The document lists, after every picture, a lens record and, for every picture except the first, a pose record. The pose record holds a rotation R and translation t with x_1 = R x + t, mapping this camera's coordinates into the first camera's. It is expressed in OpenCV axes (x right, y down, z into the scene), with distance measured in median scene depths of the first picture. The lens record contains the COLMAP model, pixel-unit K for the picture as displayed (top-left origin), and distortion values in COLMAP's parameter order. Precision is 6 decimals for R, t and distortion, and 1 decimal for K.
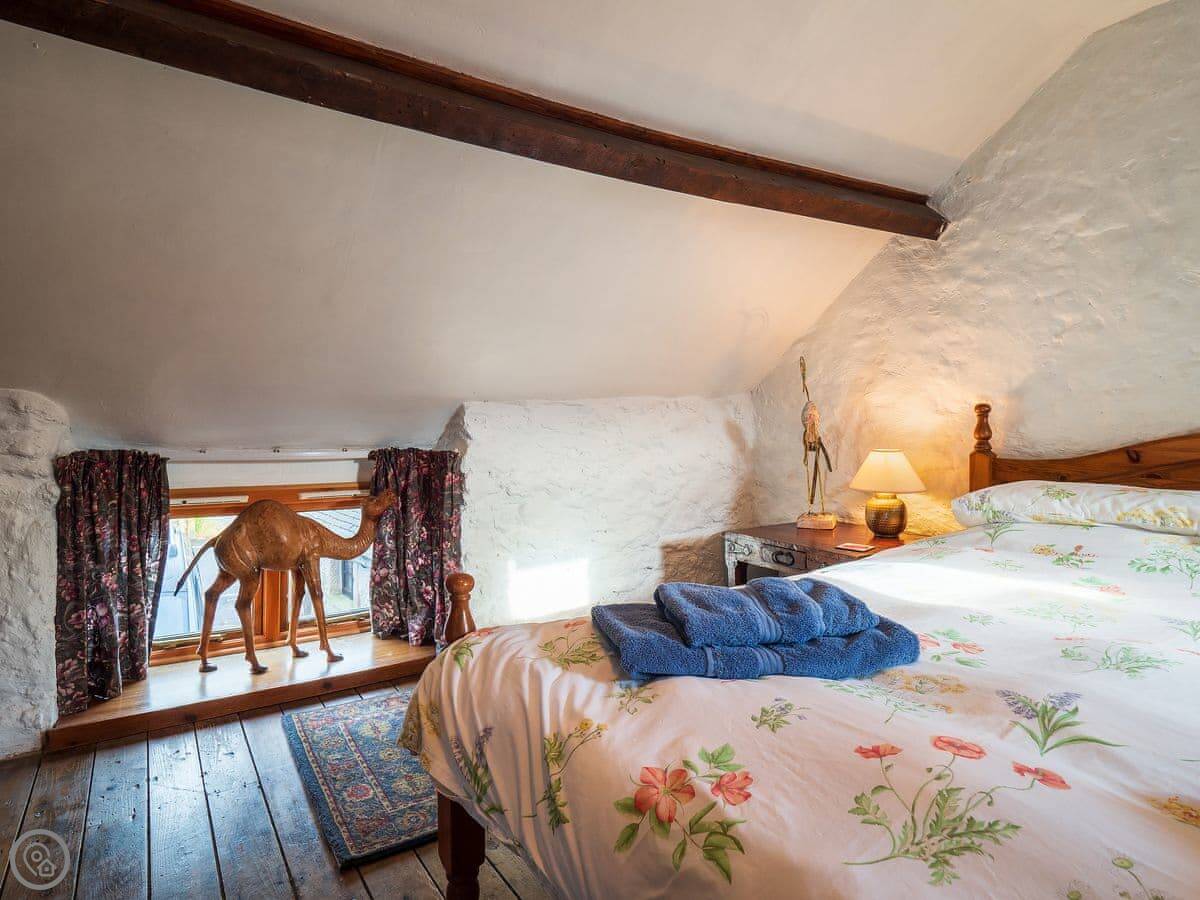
lens RADIAL K [[646.4, 0, 603.9], [0, 646.4, 436.9], [0, 0, 1]] dist [-0.002147, 0.000234]
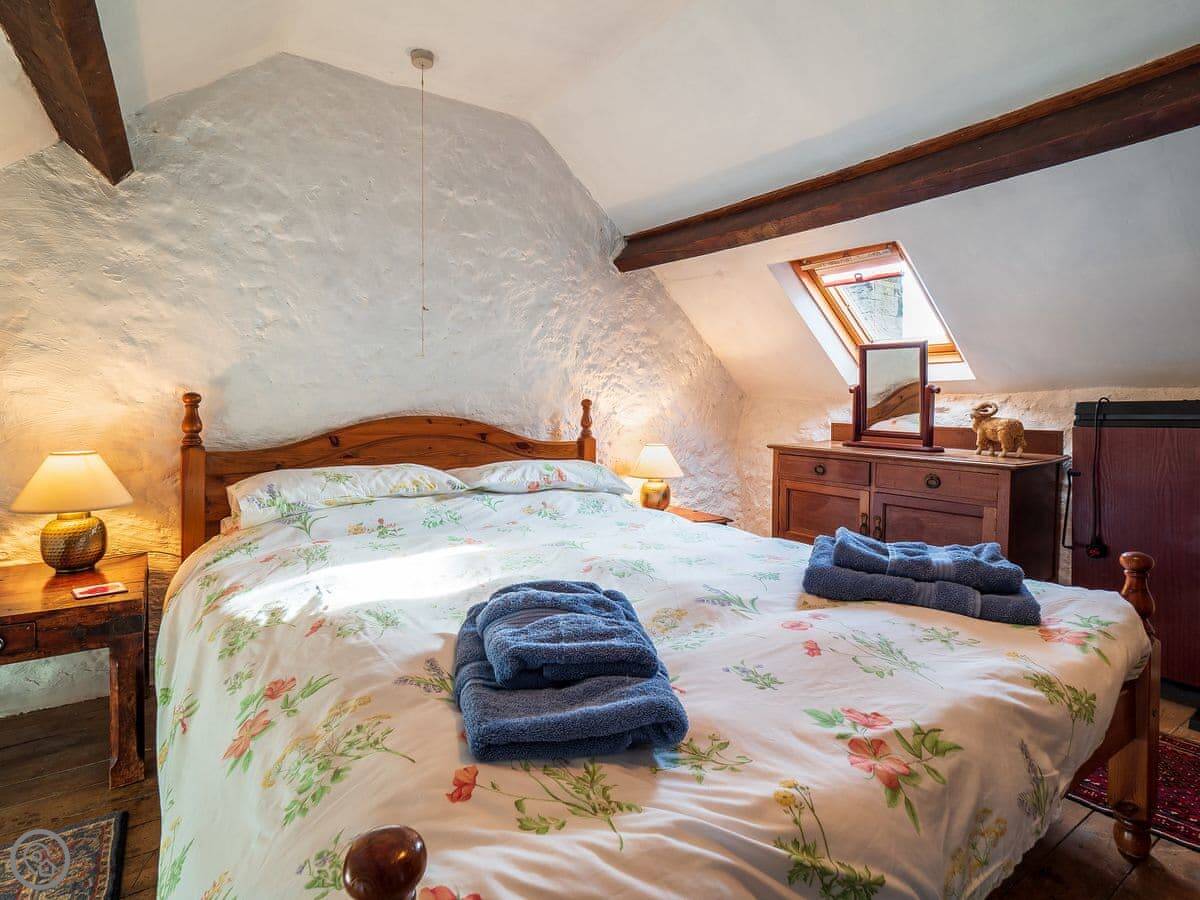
lens RADIAL K [[632.8, 0, 602.2], [0, 632.8, 431.3], [0, 0, 1]] dist [0.002015, -0.000089]
pose [[0.018532, -0.037435, 0.999127, -0.282581], [0.026754, 0.998960, 0.036932, -0.015205], [-0.999470, 0.026046, 0.019514, 0.415944]]
